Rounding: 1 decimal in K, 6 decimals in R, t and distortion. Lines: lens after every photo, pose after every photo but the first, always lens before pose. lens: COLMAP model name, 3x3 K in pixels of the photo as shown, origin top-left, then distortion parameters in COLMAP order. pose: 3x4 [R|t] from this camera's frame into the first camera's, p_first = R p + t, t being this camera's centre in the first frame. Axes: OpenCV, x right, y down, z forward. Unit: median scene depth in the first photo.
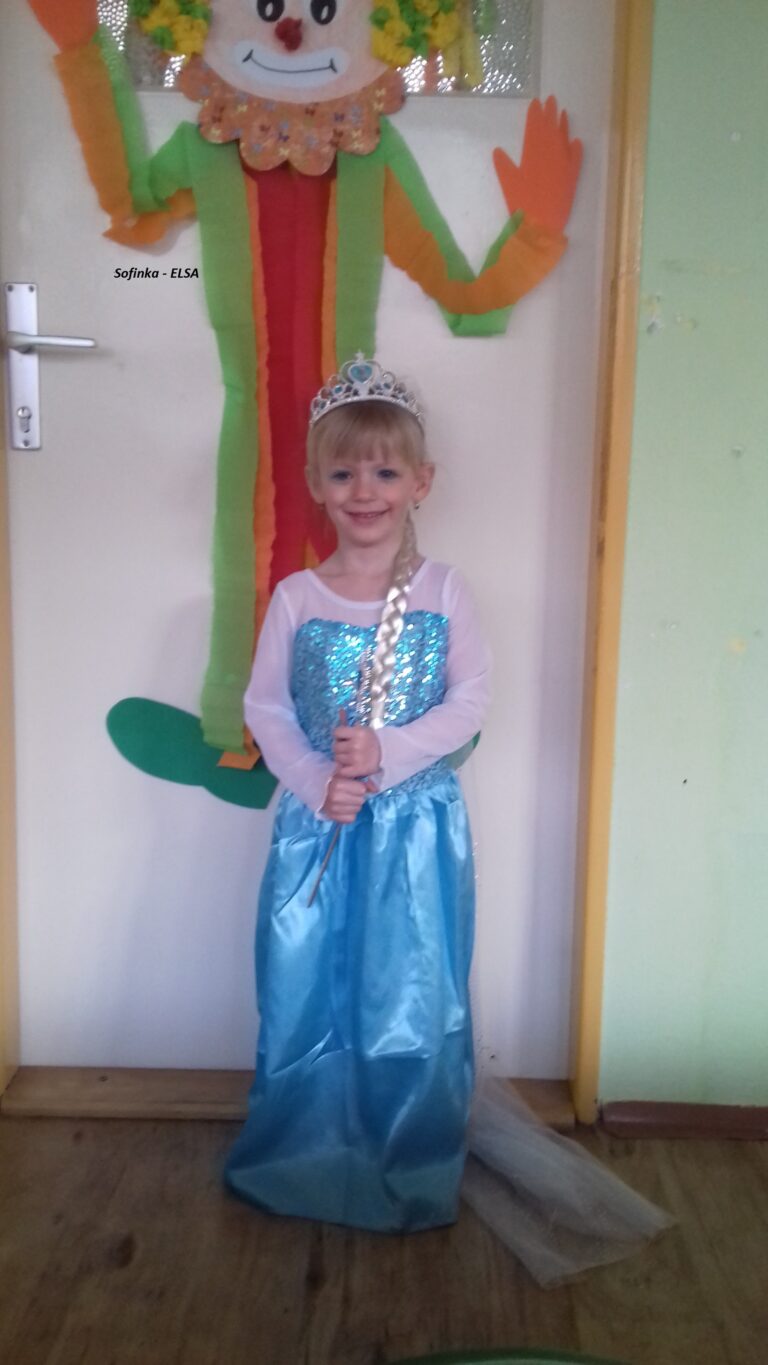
lens RADIAL K [[1217.7, 0, 400.1], [0, 1217.7, 680.7], [0, 0, 1]] dist [0.052383, -0.127540]
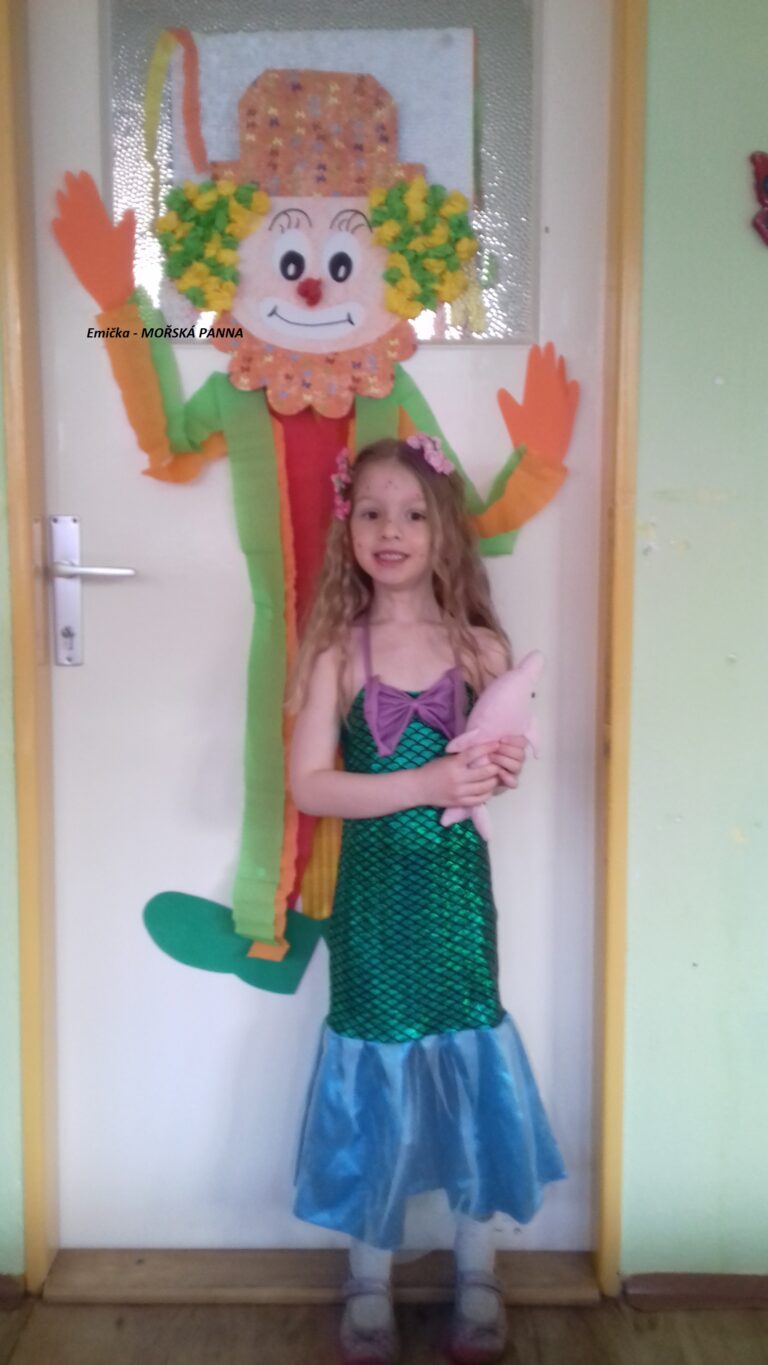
lens RADIAL K [[1217.7, 0, 408.1], [0, 1217.7, 710.8], [0, 0, 1]] dist [0.052383, -0.127540]
pose [[0.999809, -0.019469, -0.001807, -0.007663], [0.019308, 0.997654, -0.065684, -0.077917], [0.003081, 0.065637, 0.997839, -0.071992]]
